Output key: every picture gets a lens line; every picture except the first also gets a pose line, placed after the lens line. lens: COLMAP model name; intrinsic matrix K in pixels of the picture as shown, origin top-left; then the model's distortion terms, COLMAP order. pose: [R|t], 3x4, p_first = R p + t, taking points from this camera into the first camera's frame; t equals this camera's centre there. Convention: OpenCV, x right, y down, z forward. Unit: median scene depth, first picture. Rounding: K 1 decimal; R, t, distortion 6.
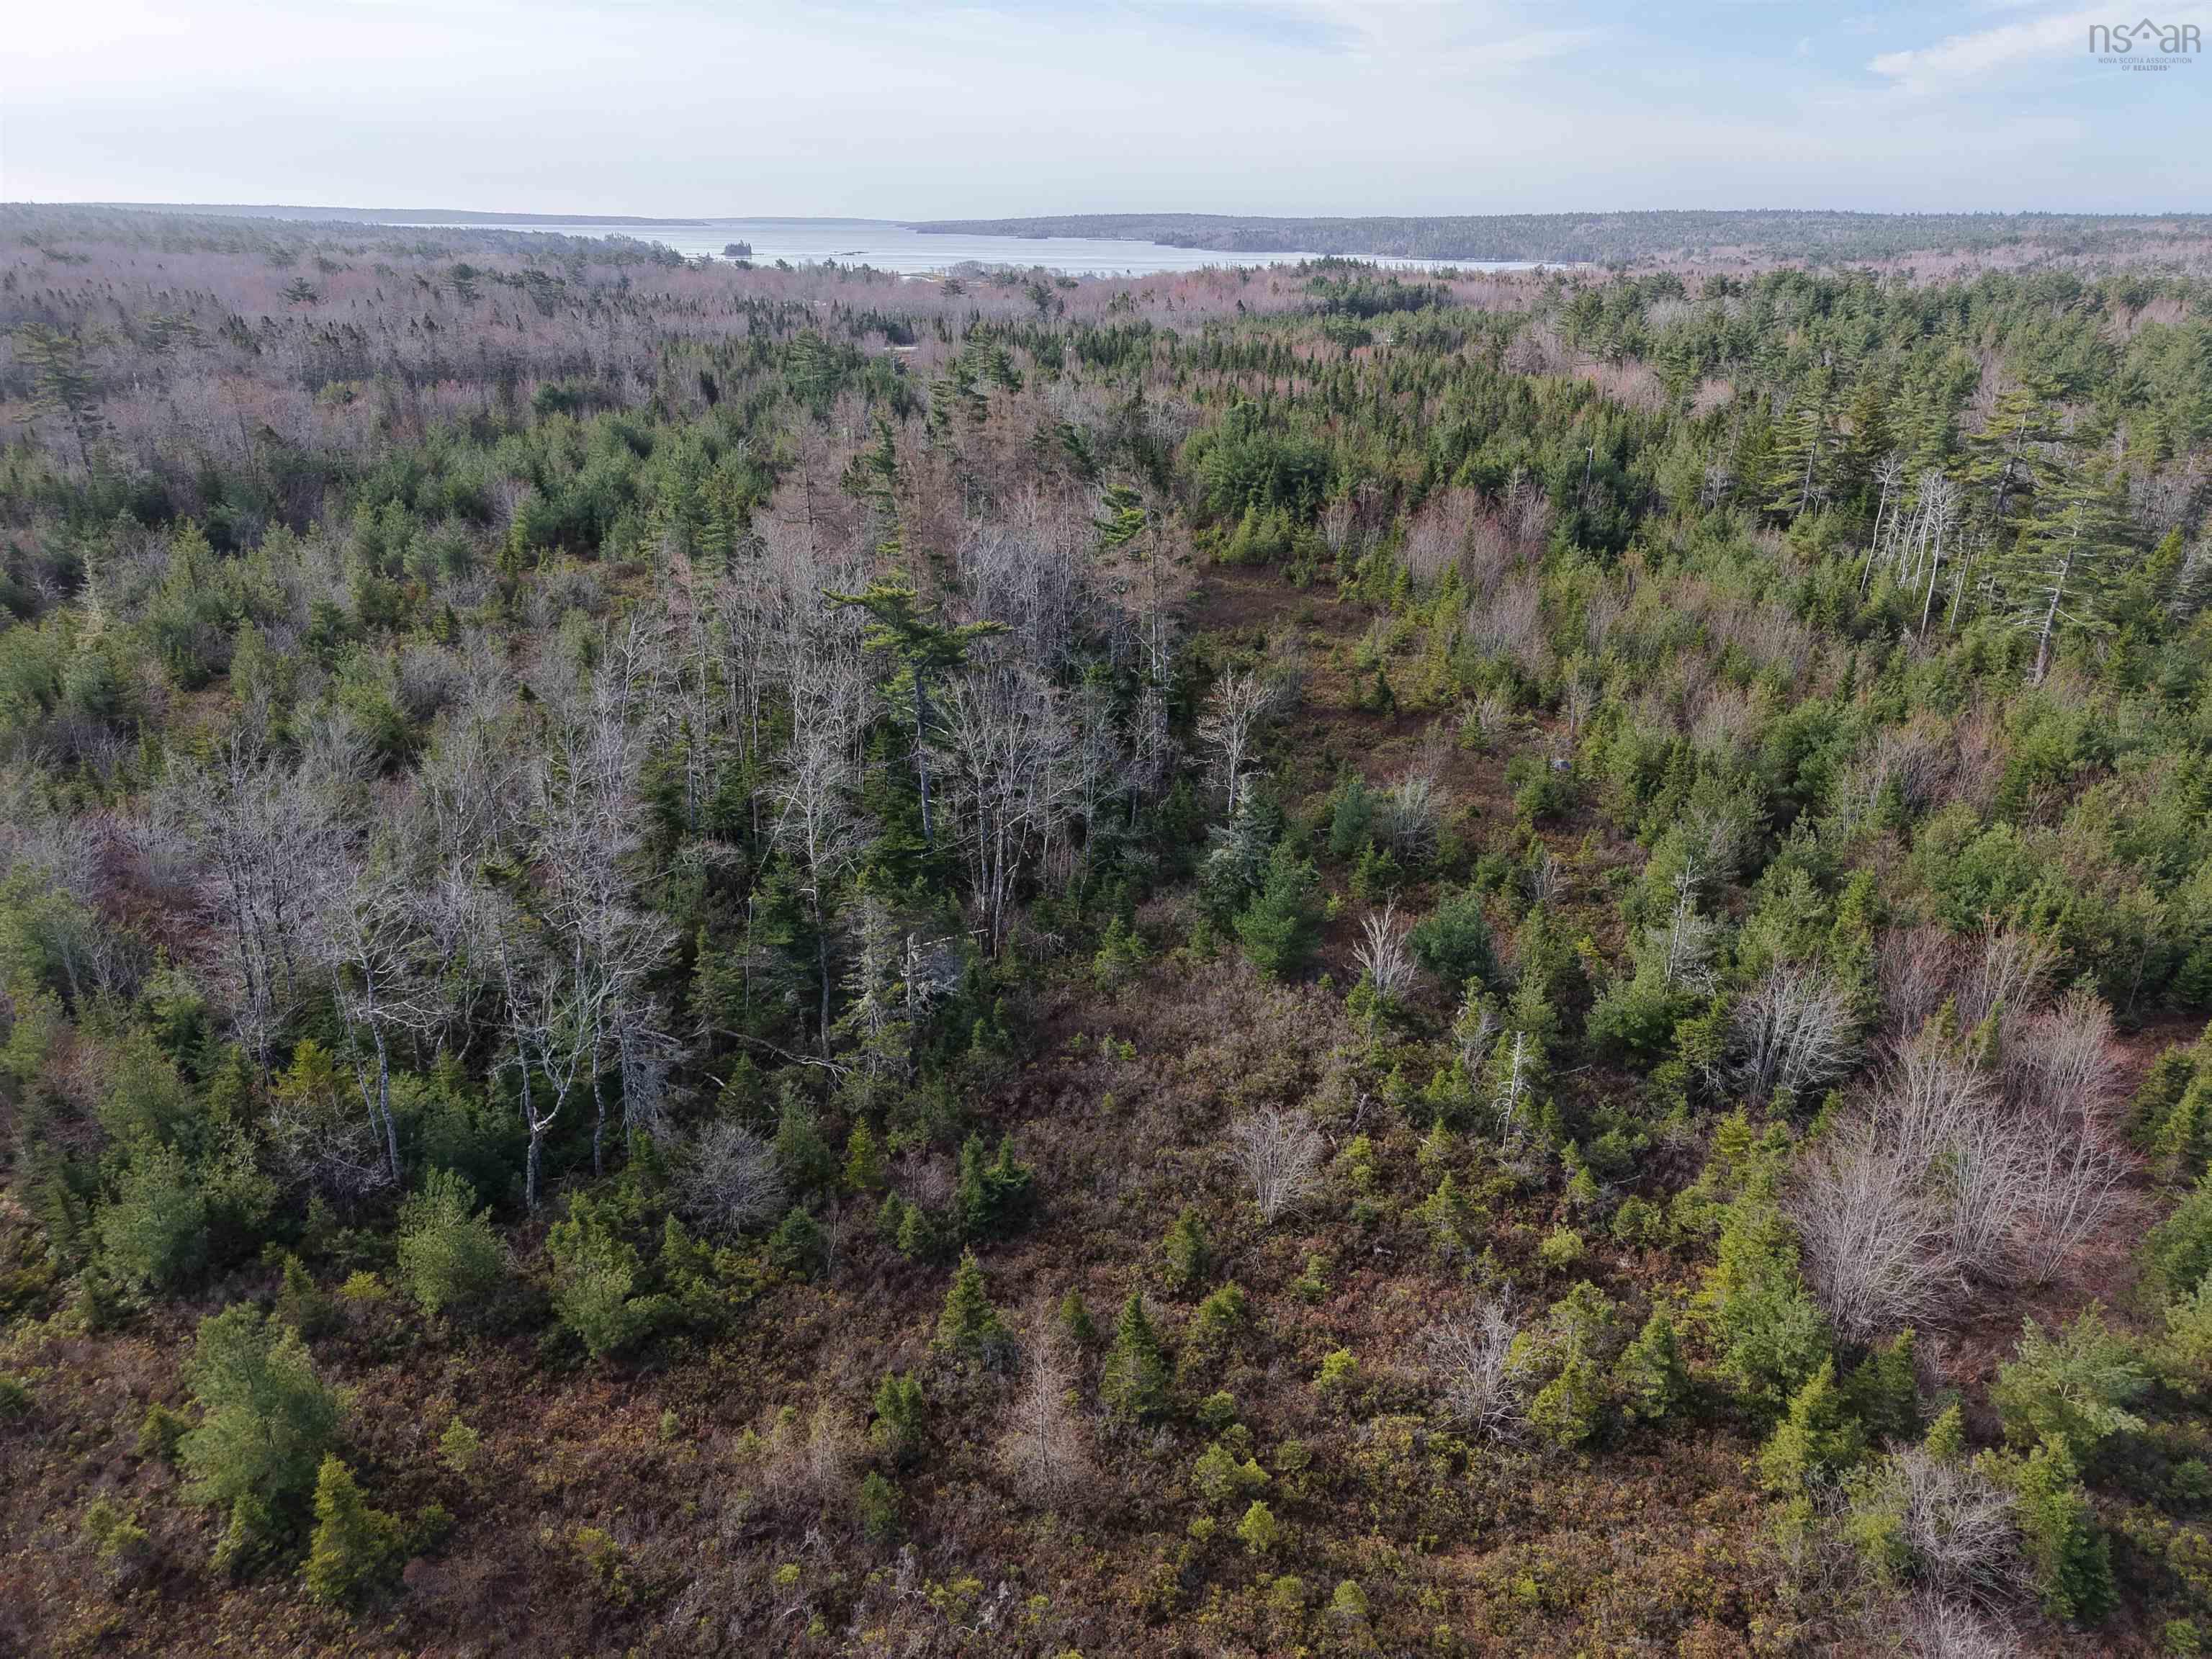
lens RADIAL K [[1508.8, 0, 1102.1], [0, 1508.8, 827.5], [0, 0, 1]] dist [0.018353, -0.019022]
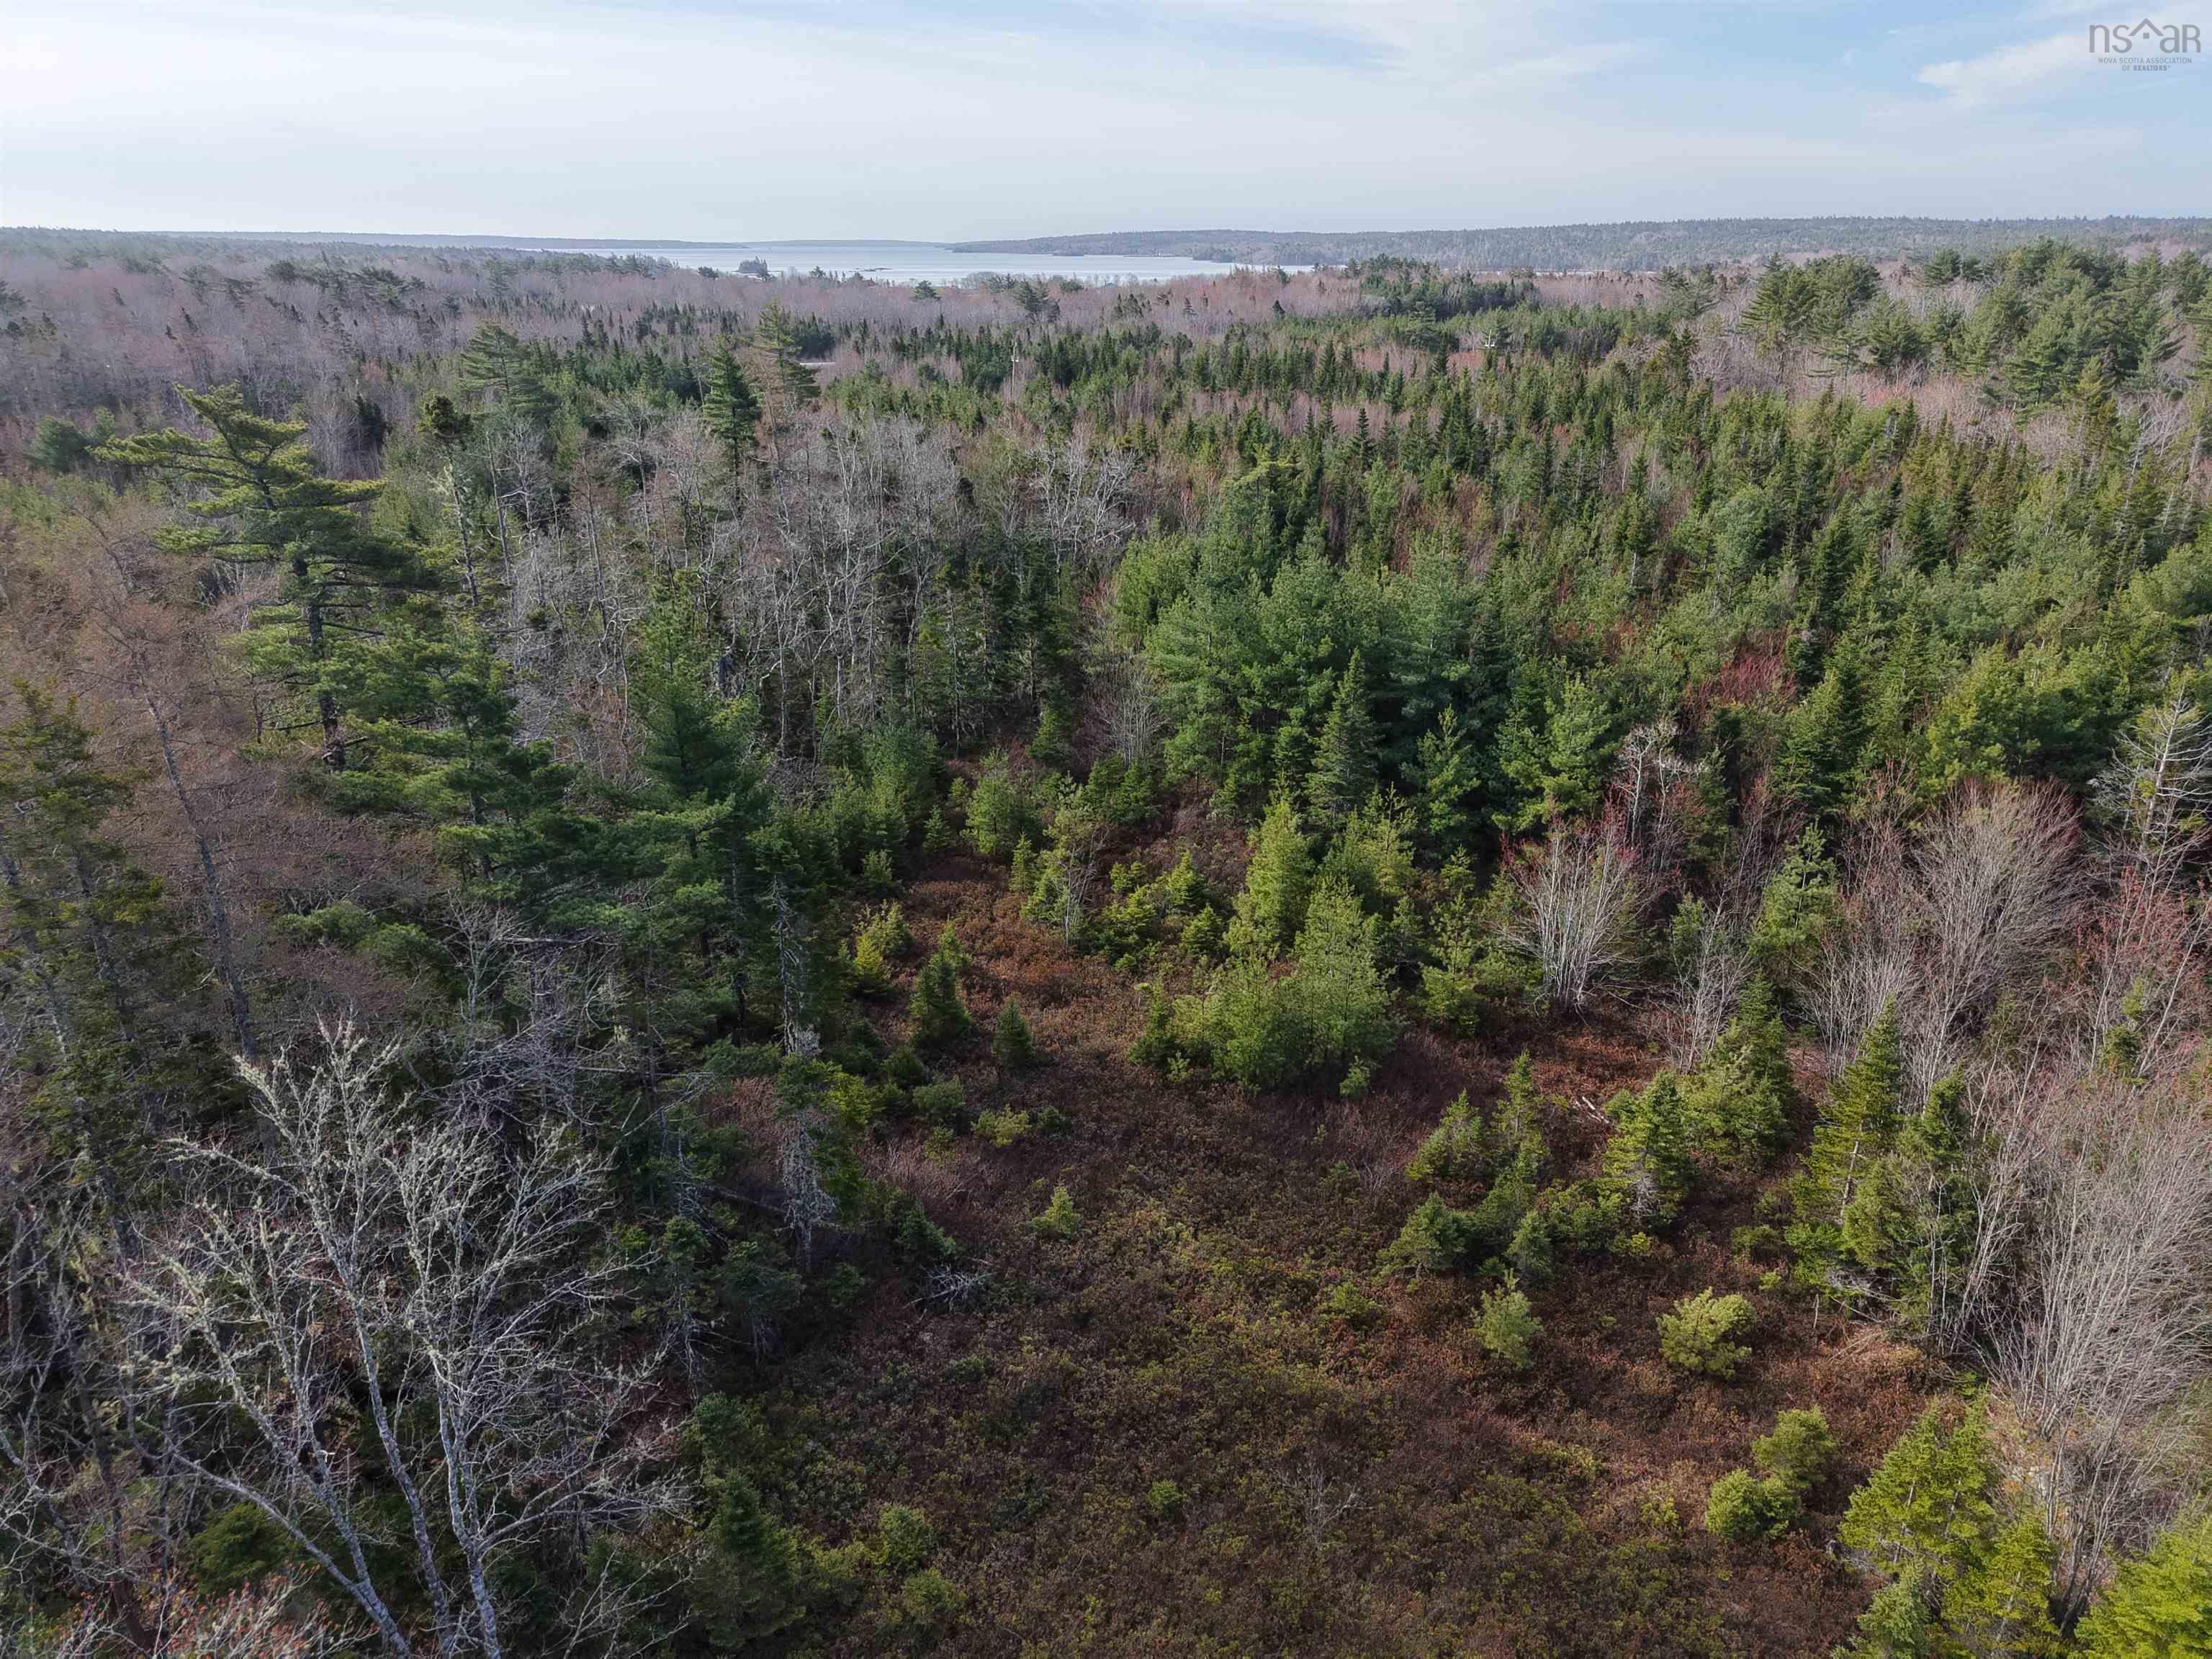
lens RADIAL K [[1508.8, 0, 1105.6], [0, 1508.8, 825.1], [0, 0, 1]] dist [0.018353, -0.019022]
pose [[0.999676, -0.000465, -0.025467, 0.032825], [0.000119, 0.999908, -0.013596, -0.097891], [0.025471, 0.013589, 0.999583, 0.322708]]
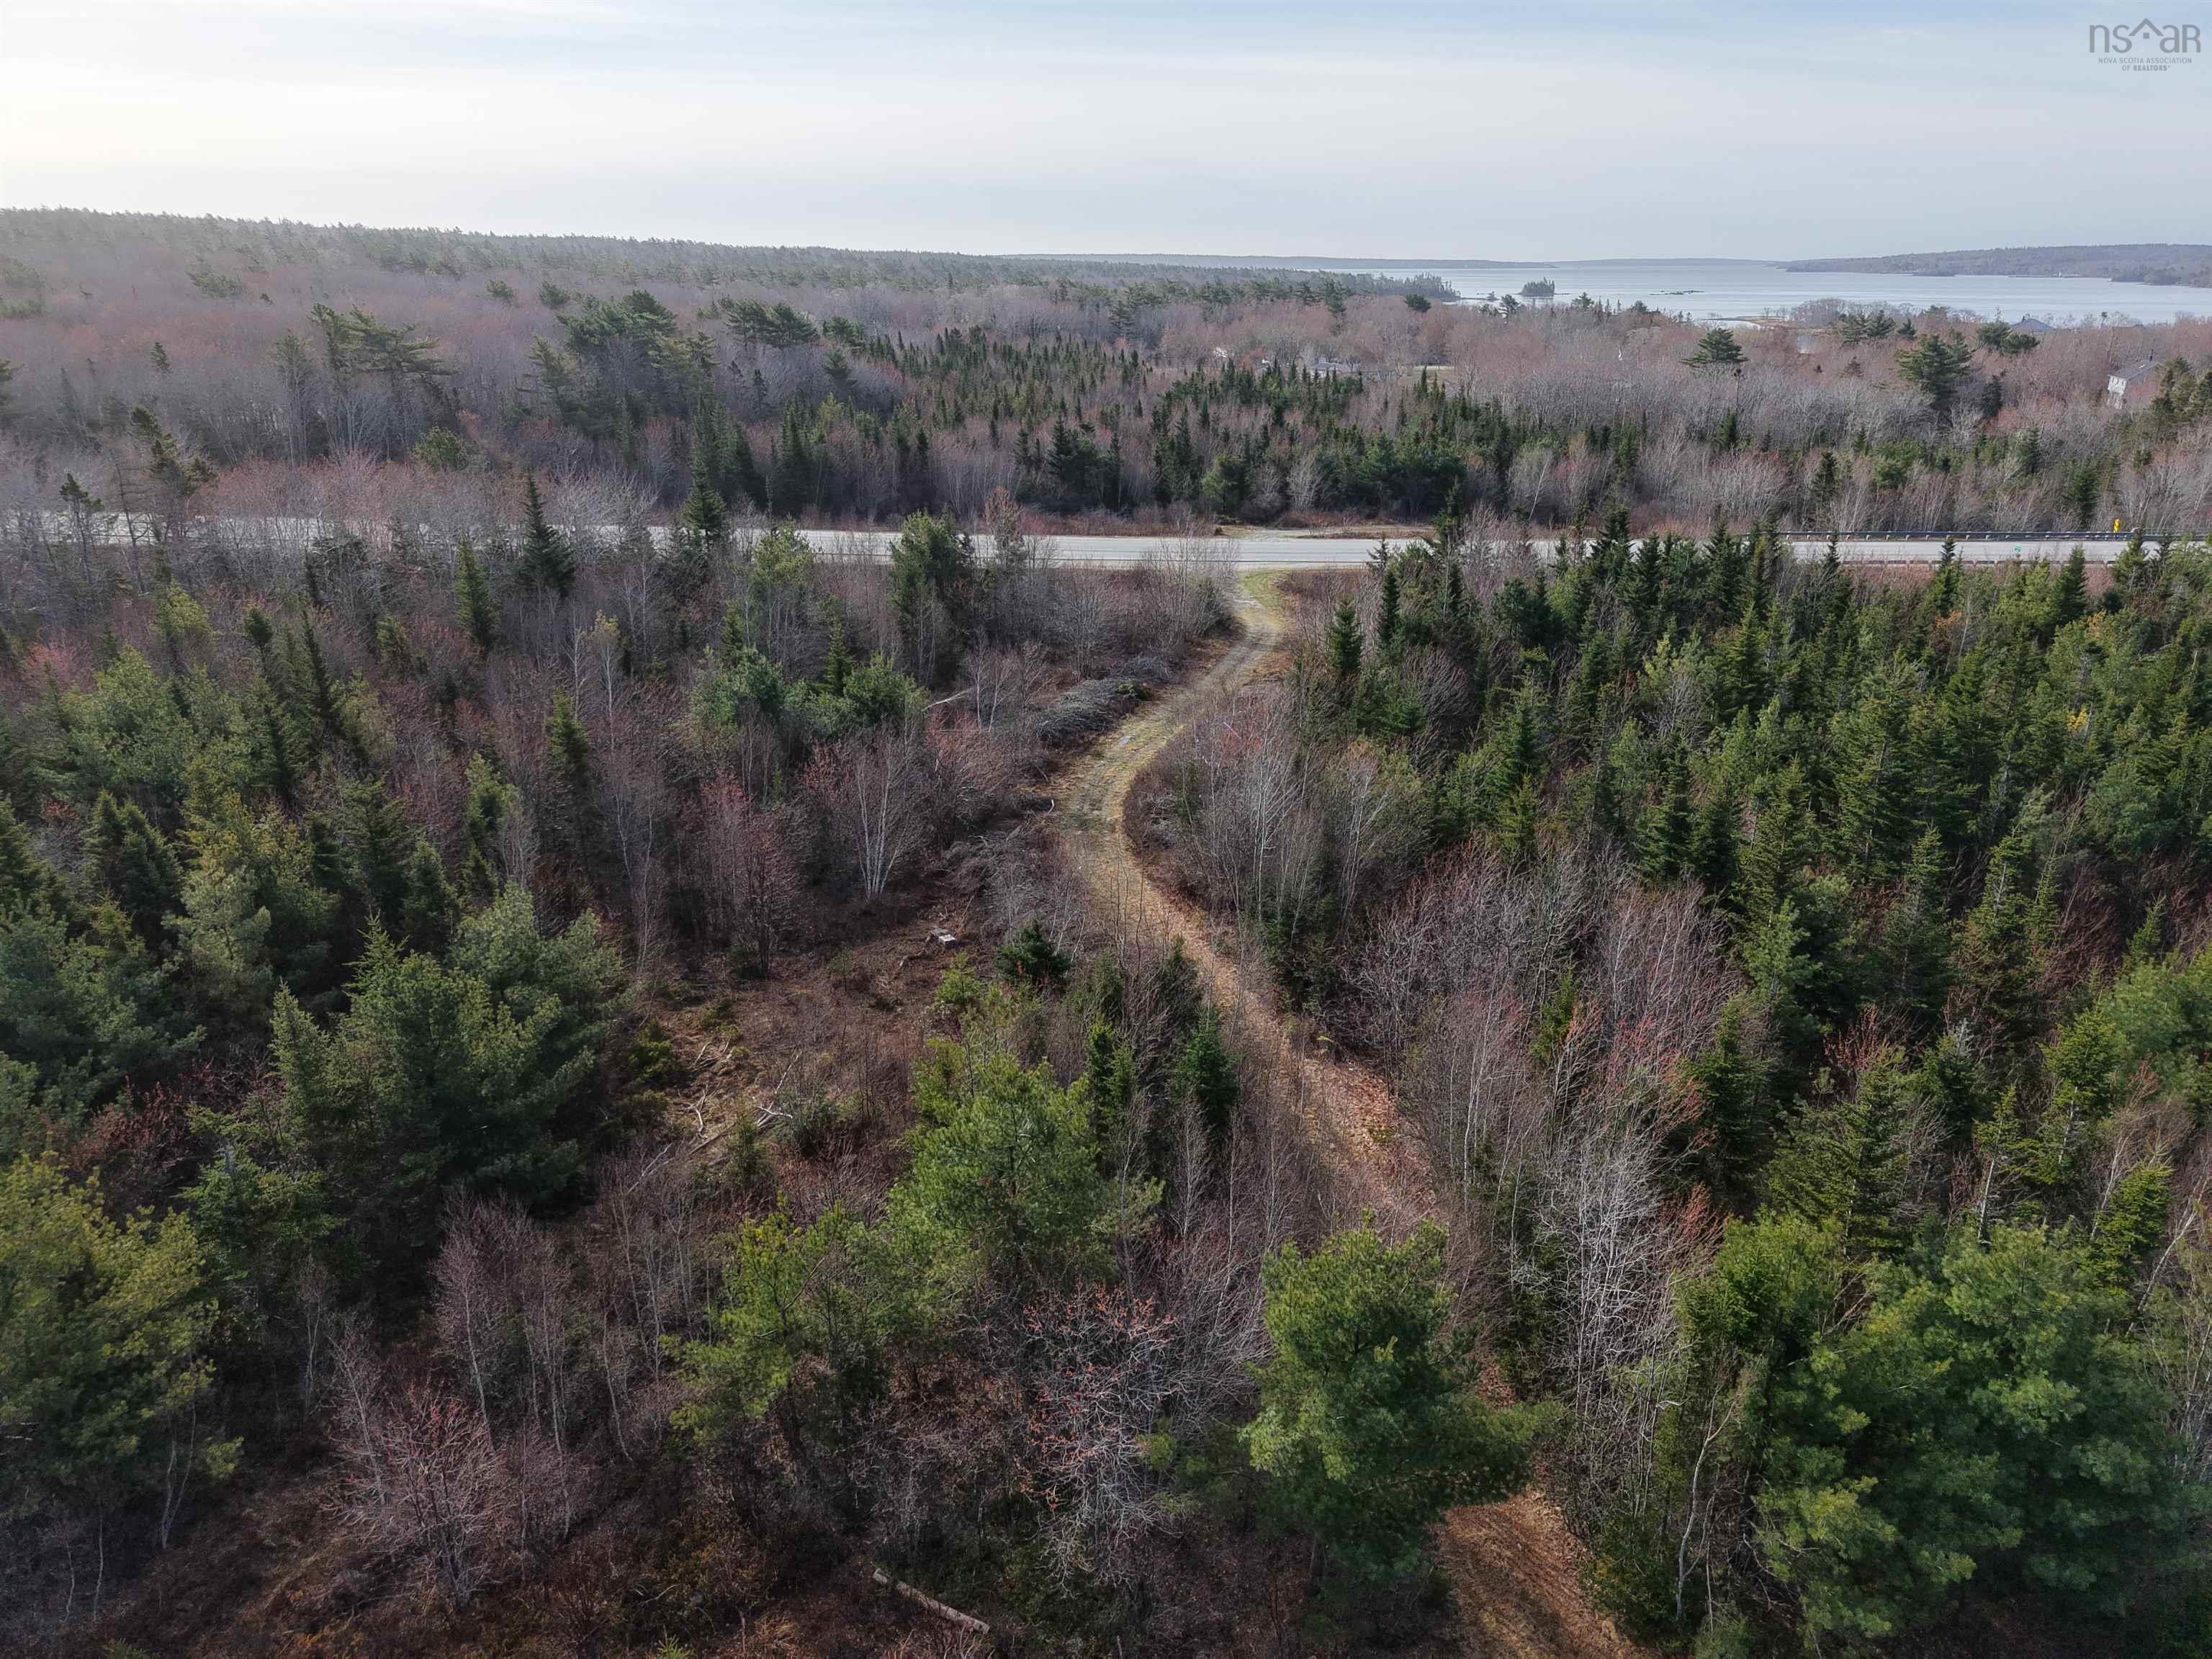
lens RADIAL K [[1508.8, 0, 1107.8], [0, 1508.8, 834.6], [0, 0, 1]] dist [0.018353, -0.019022]
pose [[0.869931, 0.162368, -0.465679, -0.042495], [-0.172639, 0.984764, 0.020851, -0.335621], [0.461970, 0.062256, 0.884708, 0.917940]]
